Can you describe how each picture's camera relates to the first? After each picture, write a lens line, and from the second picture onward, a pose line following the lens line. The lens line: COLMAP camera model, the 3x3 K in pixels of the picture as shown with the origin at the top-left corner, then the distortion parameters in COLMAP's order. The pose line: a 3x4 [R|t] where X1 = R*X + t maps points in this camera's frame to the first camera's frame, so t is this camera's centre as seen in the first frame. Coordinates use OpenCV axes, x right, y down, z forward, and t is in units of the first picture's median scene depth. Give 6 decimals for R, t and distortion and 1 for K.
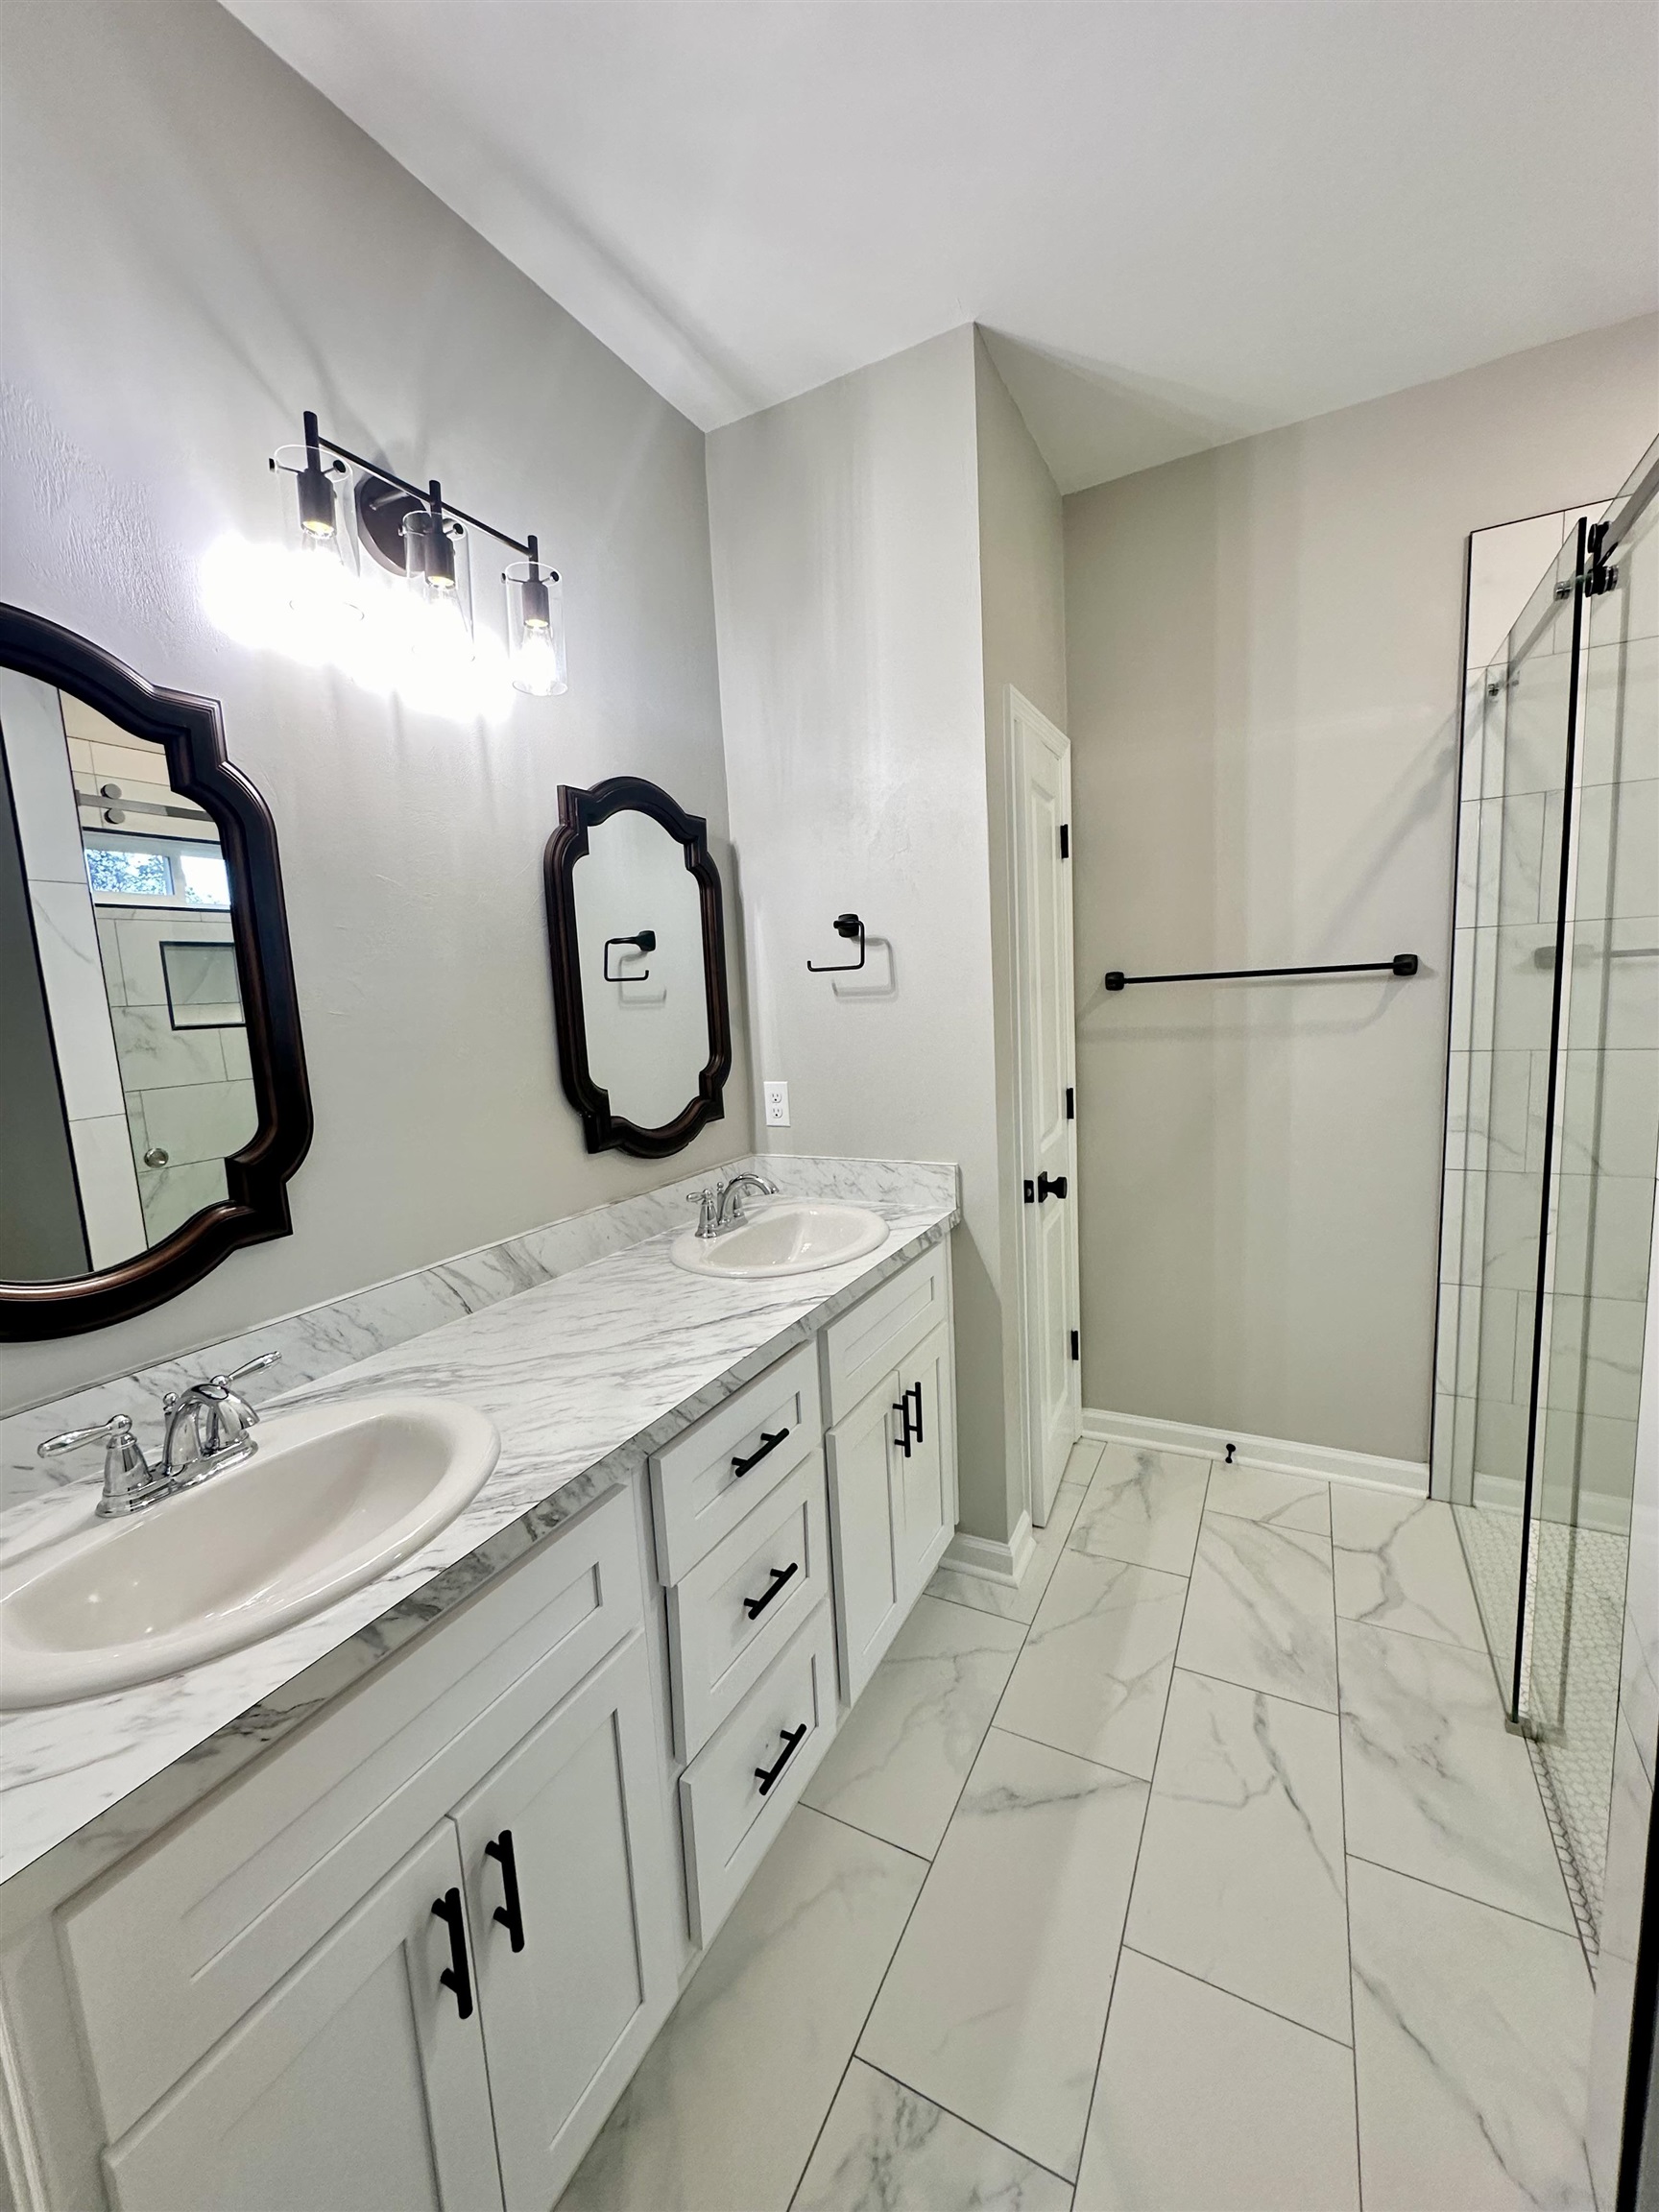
lens RADIAL K [[871.0, 0, 829.5], [0, 871.0, 1106.0], [0, 0, 1]] dist [-0.005392, 0.000300]
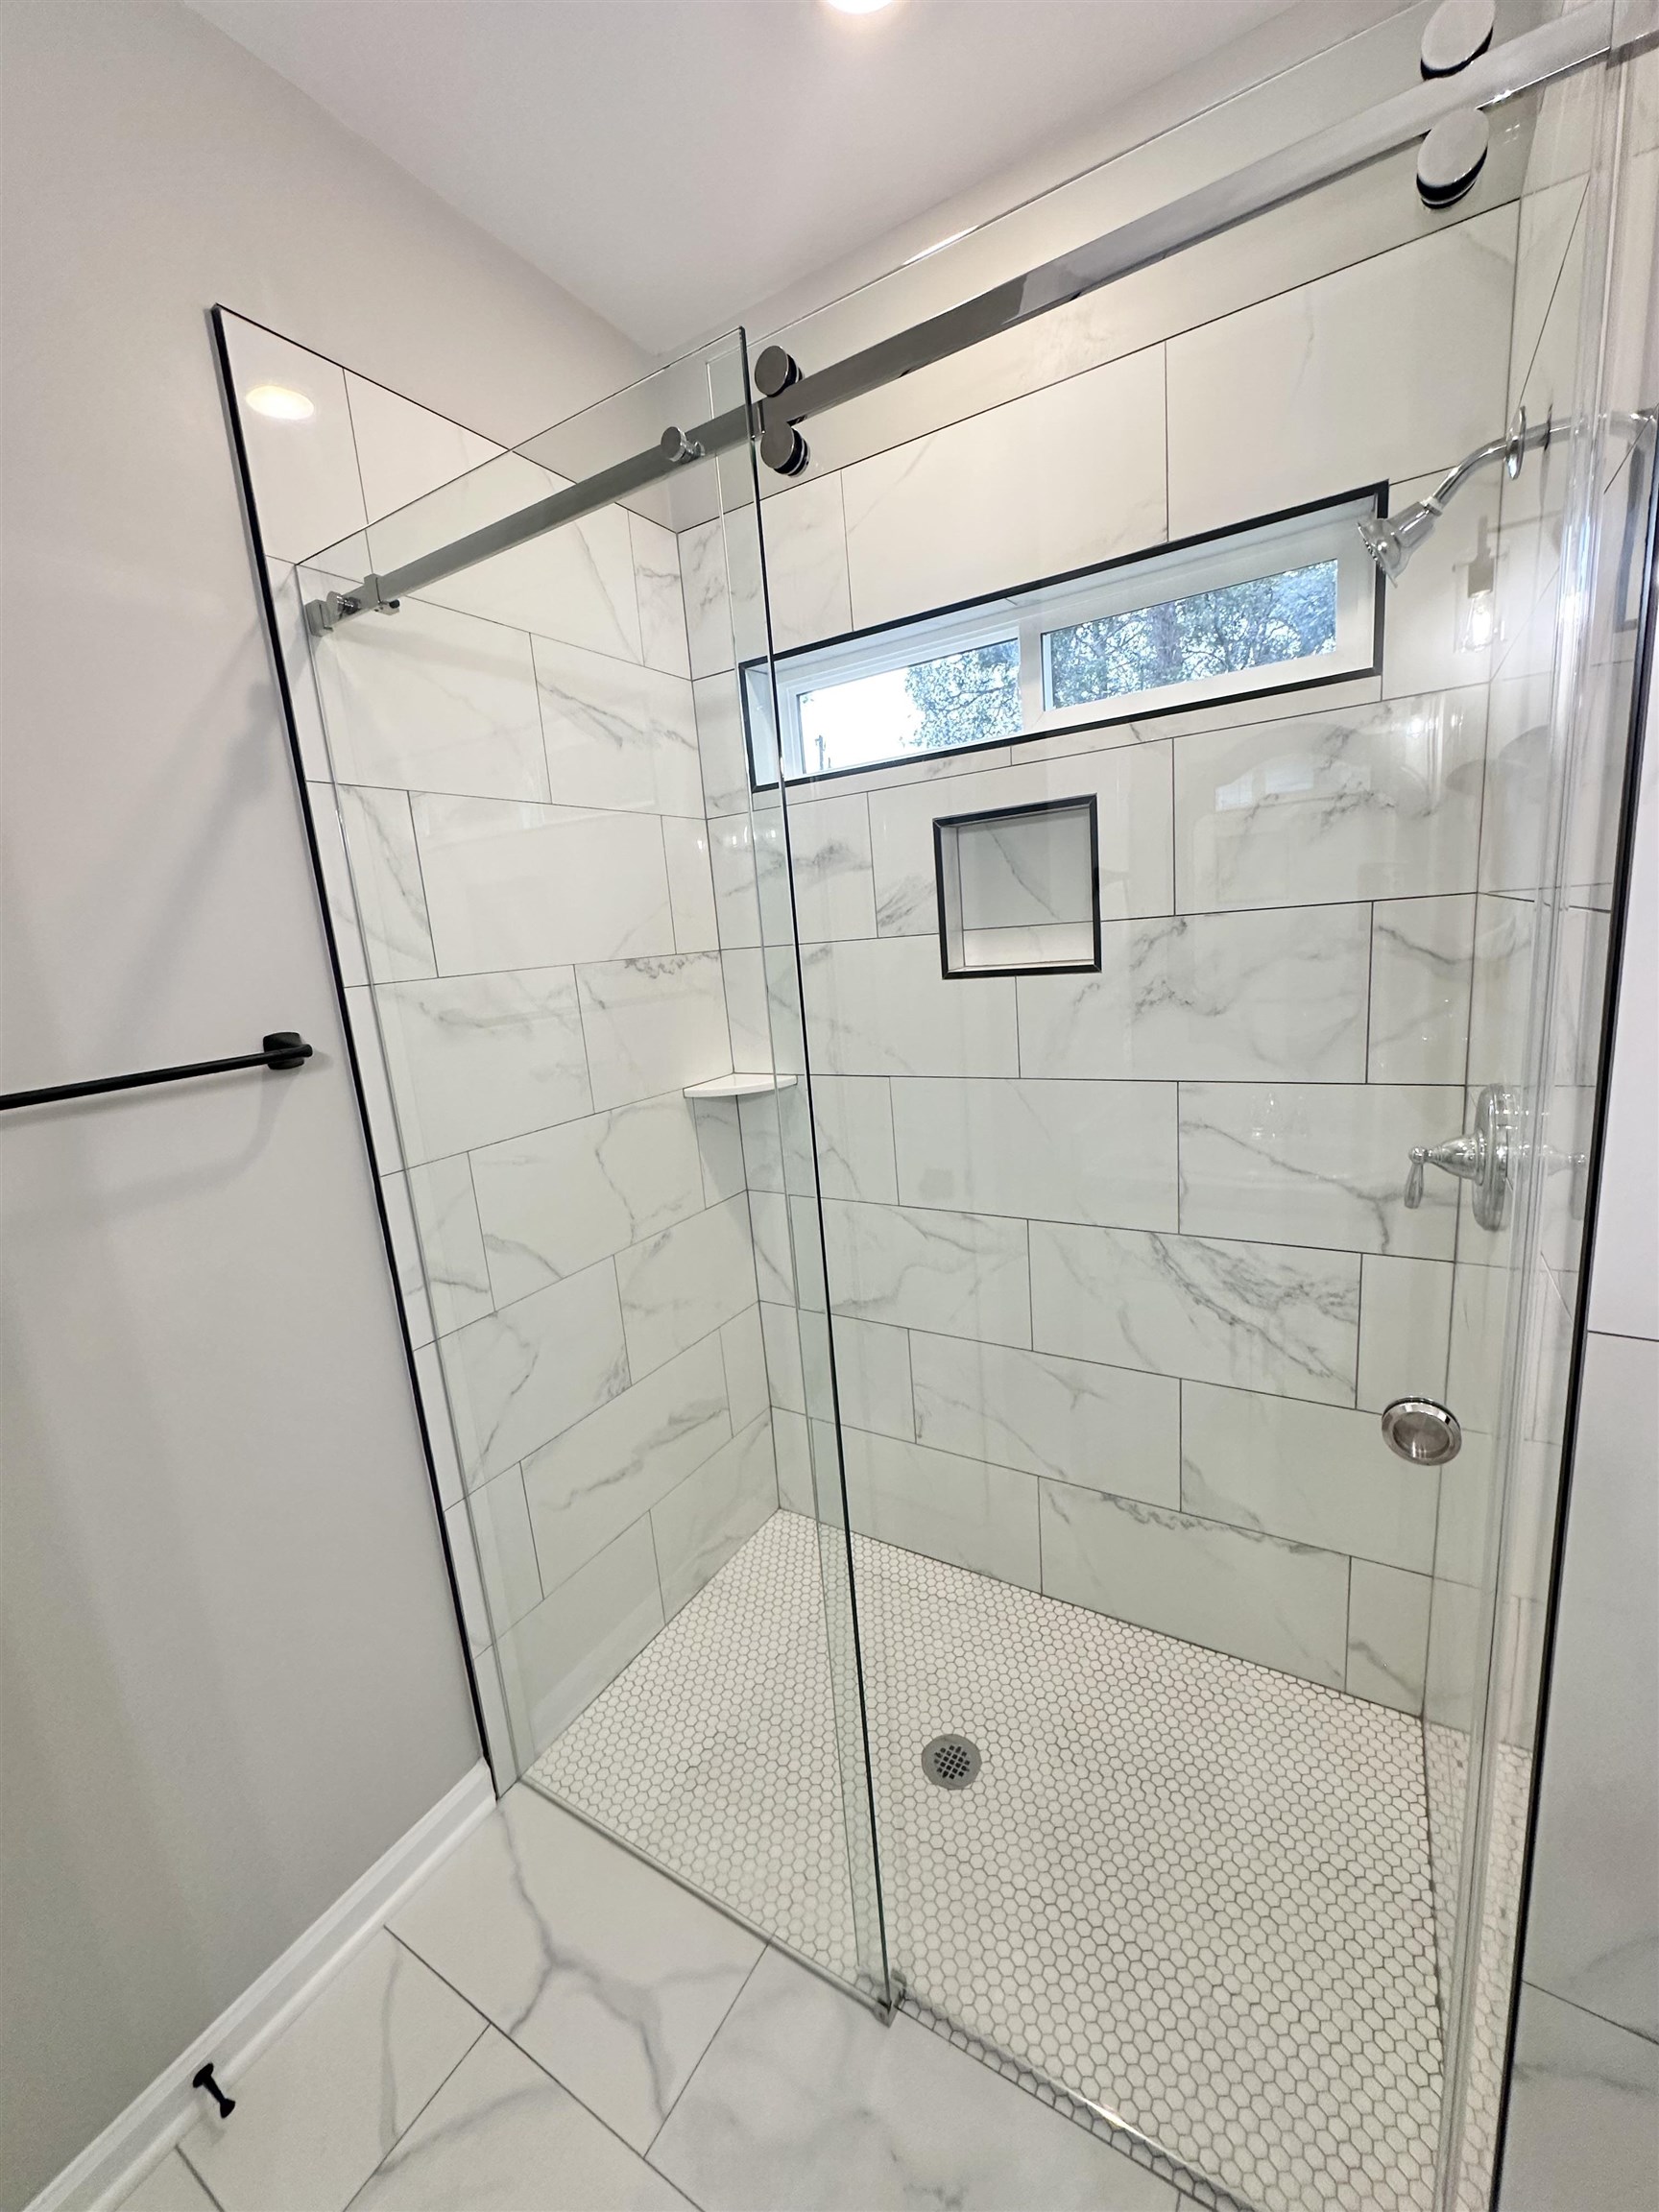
lens RADIAL K [[871.0, 0, 829.5], [0, 871.0, 1106.0], [0, 0, 1]] dist [-0.005392, 0.000300]
pose [[0.053667, -0.146919, 0.987692, 0.150926], [0.209713, 0.968716, 0.132702, -0.180084], [-0.976289, 0.200010, 0.082799, 0.856237]]
